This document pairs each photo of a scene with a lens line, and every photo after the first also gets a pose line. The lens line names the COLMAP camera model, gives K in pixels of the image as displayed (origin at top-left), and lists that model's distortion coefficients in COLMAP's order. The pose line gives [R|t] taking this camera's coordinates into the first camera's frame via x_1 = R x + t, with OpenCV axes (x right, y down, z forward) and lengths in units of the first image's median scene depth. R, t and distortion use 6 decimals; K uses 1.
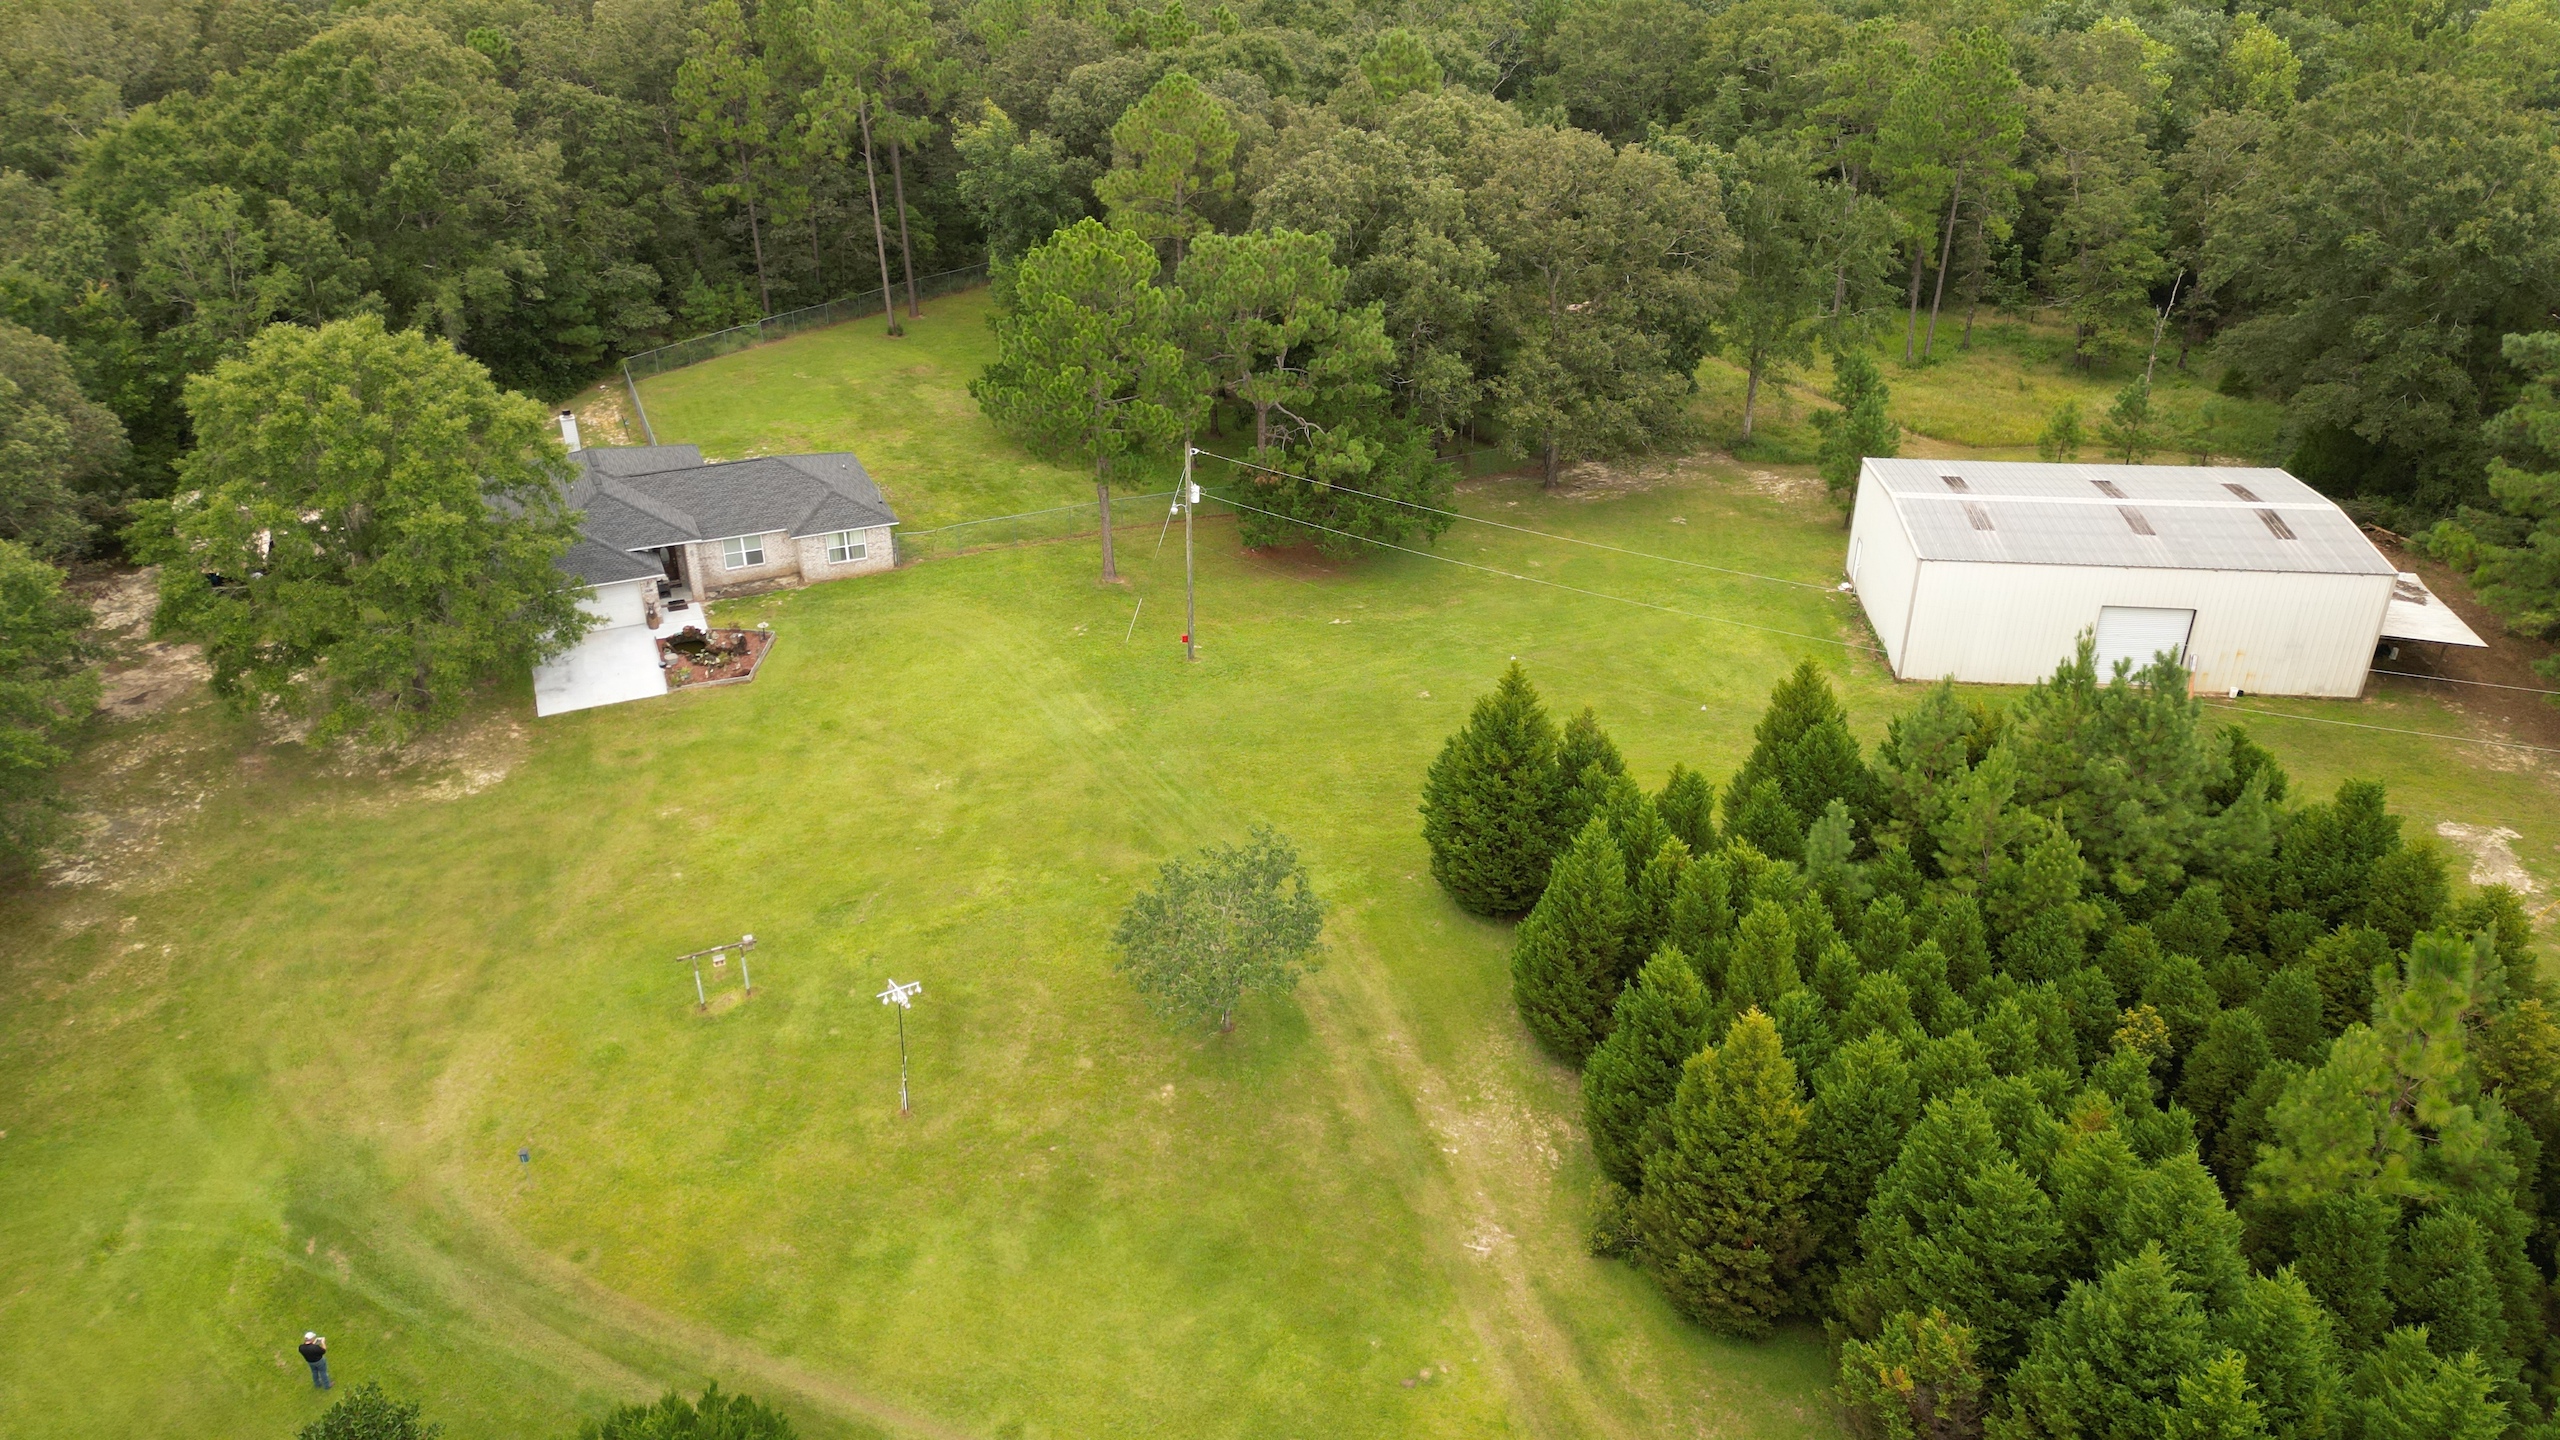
lens RADIAL K [[1802.8, 0, 1283.3], [0, 1802.8, 722.4], [0, 0, 1]] dist [0.068126, -0.064113]
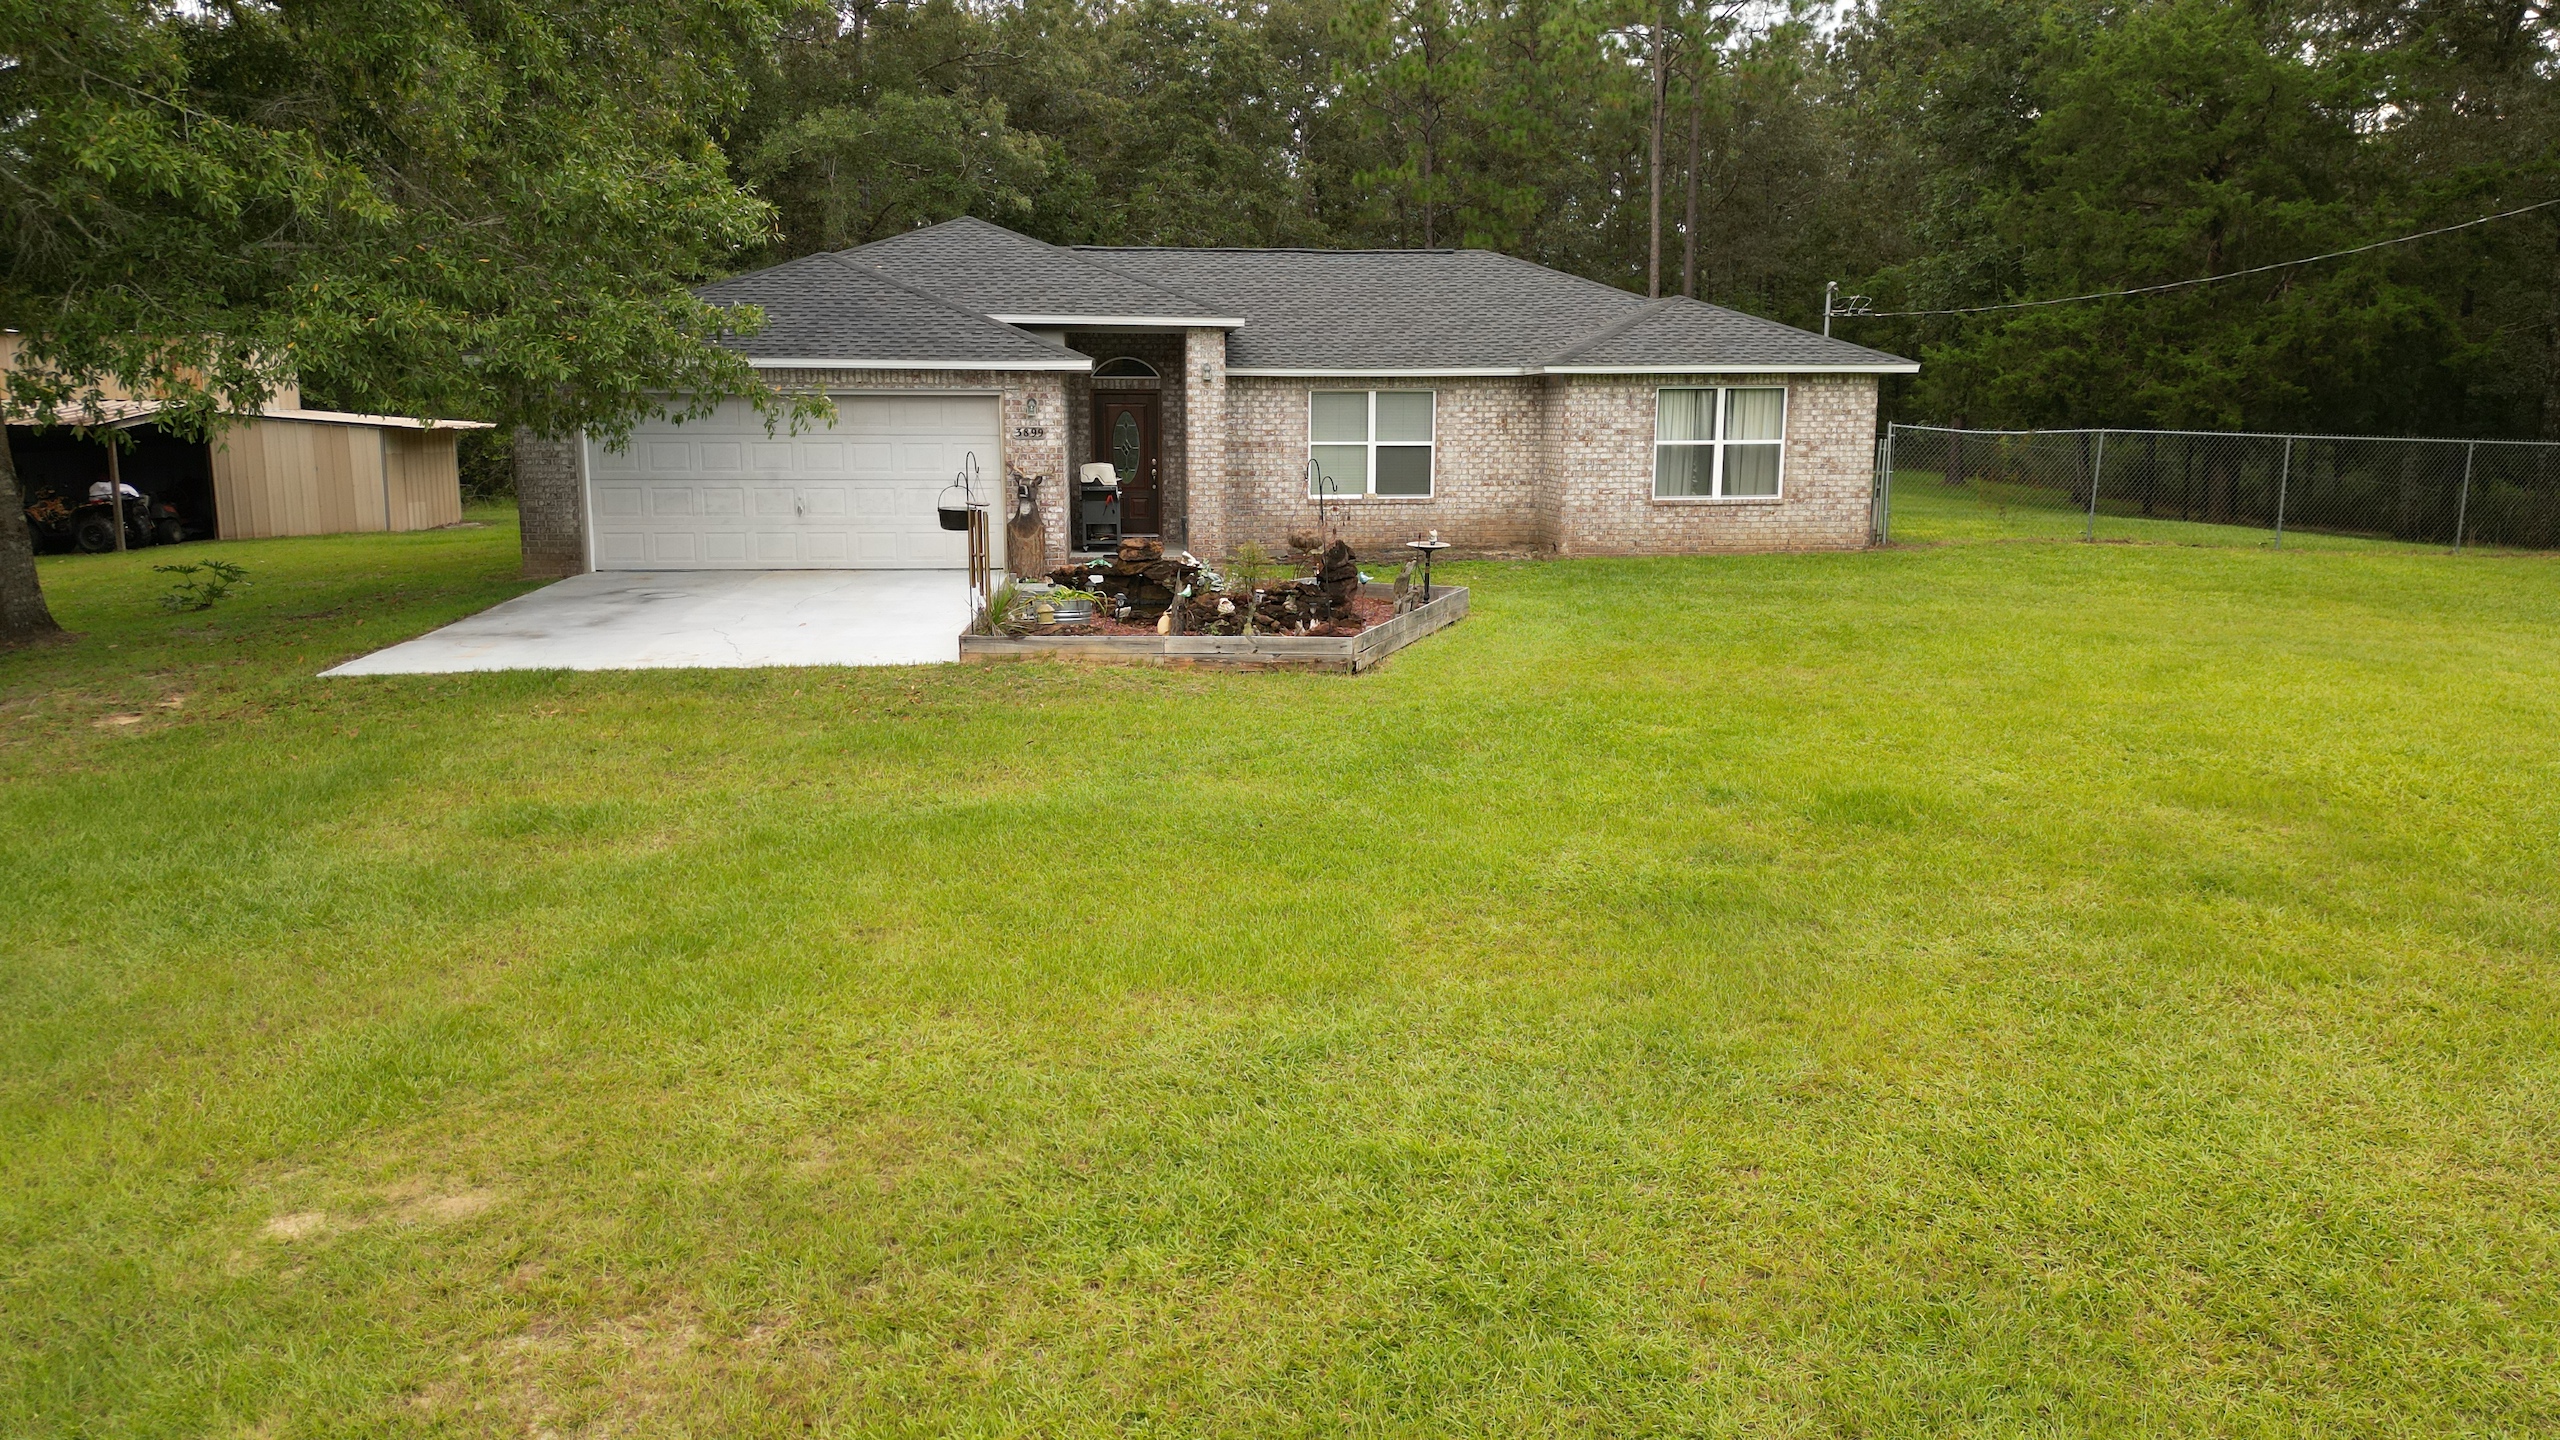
lens RADIAL K [[1802.8, 0, 1293.5], [0, 1802.8, 731.0], [0, 0, 1]] dist [0.068126, -0.064113]
pose [[0.951235, 0.057578, -0.303046, -0.216360], [-0.147430, 0.947815, -0.282686, 0.035326], [0.270955, 0.313579, 0.910083, 0.738523]]
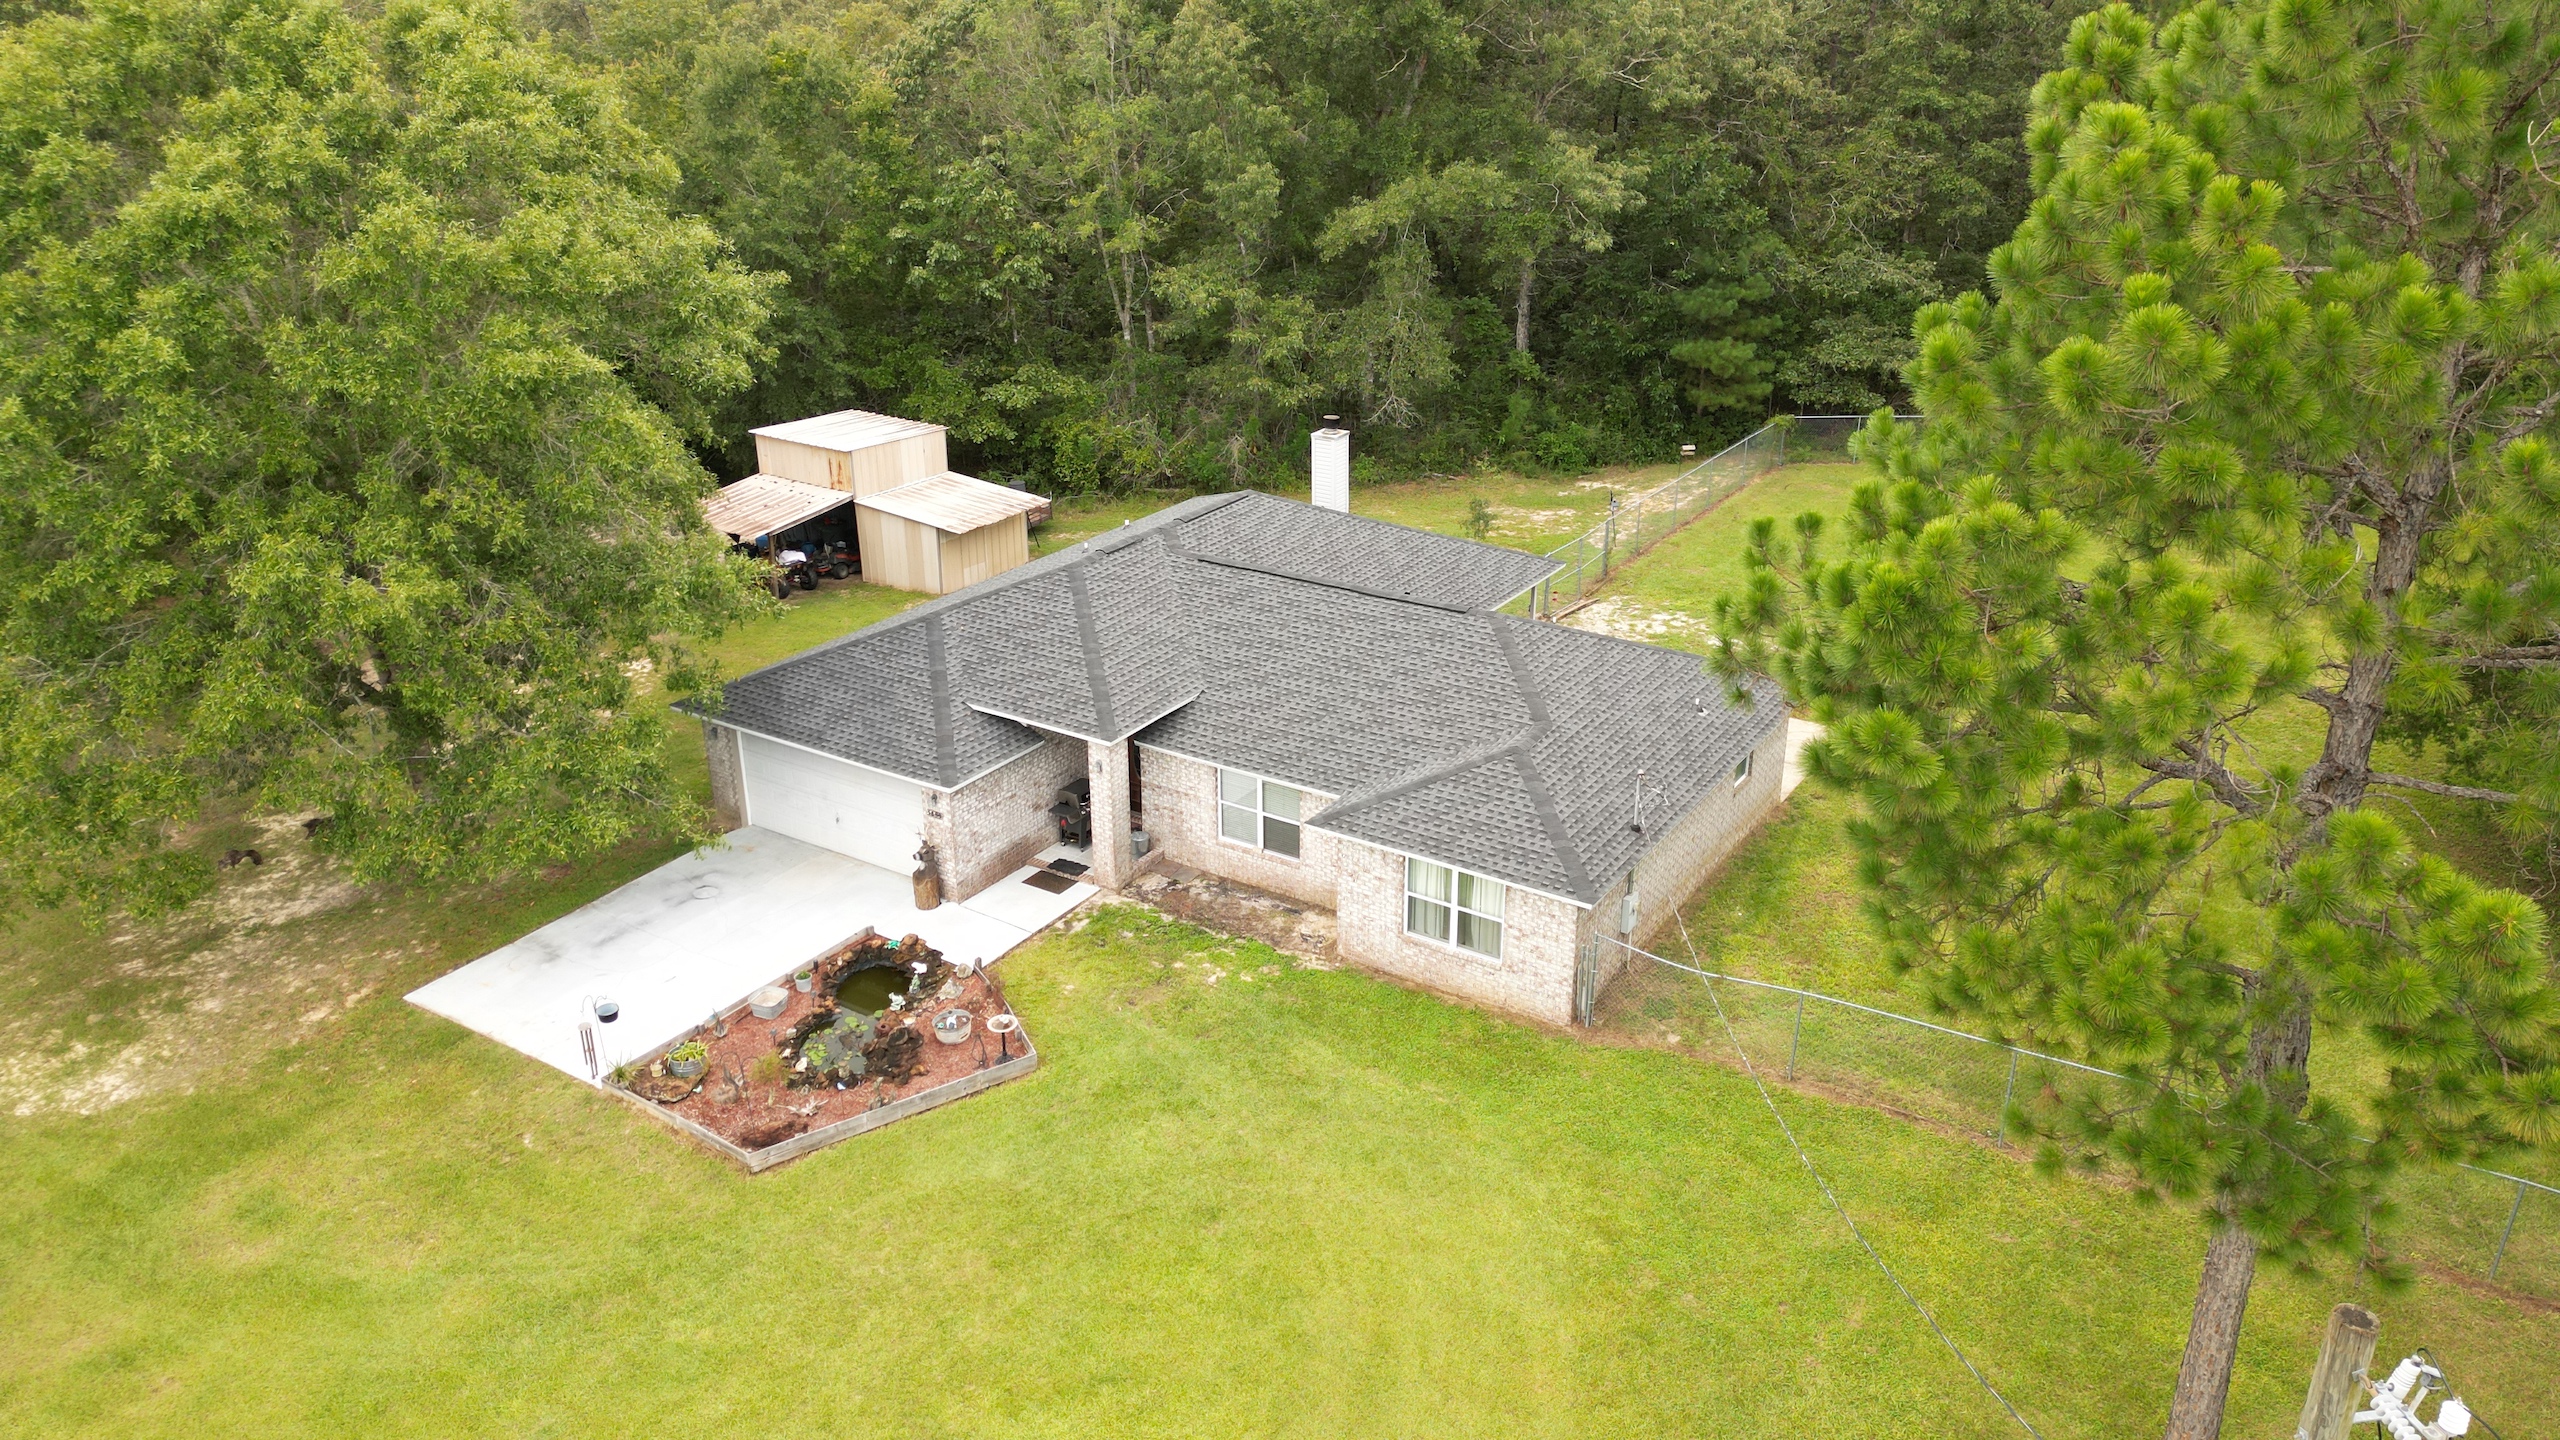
lens RADIAL K [[1802.8, 0, 1274.3], [0, 1802.8, 730.2], [0, 0, 1]] dist [0.068126, -0.064113]
pose [[0.552173, 0.328863, -0.766129, -0.013213], [-0.388760, 0.914464, 0.112345, -0.152749], [0.737544, 0.235807, 0.632791, 0.755788]]
